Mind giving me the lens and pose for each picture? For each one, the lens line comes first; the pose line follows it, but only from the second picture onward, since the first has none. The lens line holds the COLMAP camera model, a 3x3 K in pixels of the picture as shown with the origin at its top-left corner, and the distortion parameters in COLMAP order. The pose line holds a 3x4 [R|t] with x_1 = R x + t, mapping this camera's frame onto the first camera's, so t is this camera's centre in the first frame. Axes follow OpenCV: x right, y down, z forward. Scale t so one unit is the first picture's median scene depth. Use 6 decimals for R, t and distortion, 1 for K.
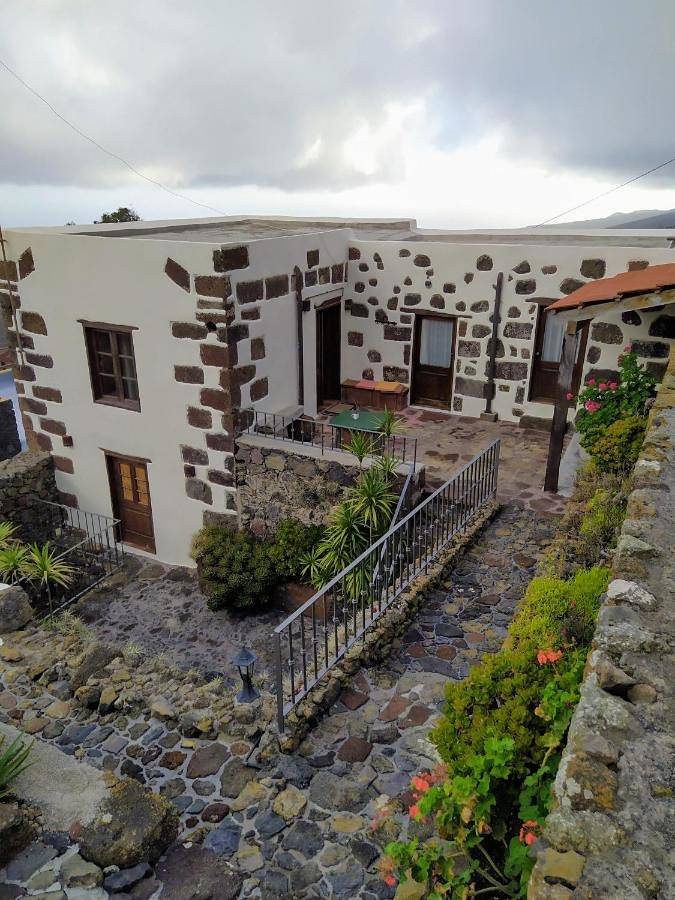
lens RADIAL K [[639.1, 0, 335.5], [0, 639.1, 452.6], [0, 0, 1]] dist [0.037183, -0.022800]
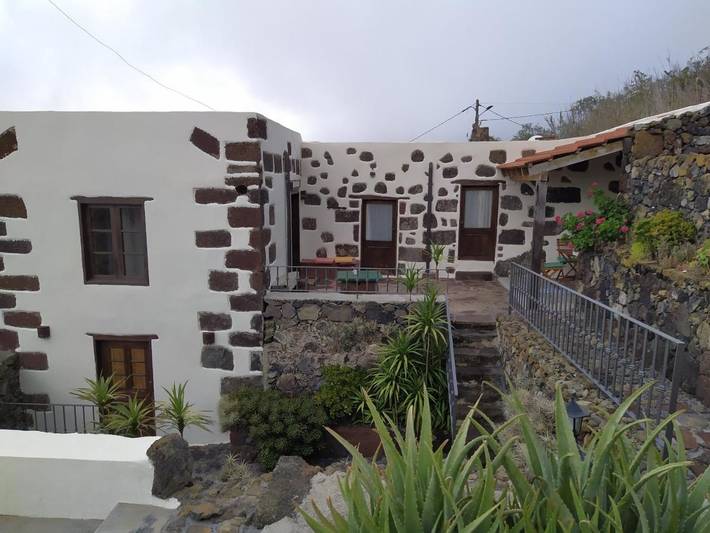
lens RADIAL K [[504.2, 0, 355.9], [0, 504.2, 264.1], [0, 0, 1]] dist [0.037183, -0.022800]
pose [[0.923566, -0.063923, 0.378073, -0.285308], [0.139271, 0.974590, -0.175434, 0.080701], [-0.357252, 0.214680, 0.909001, 0.163737]]
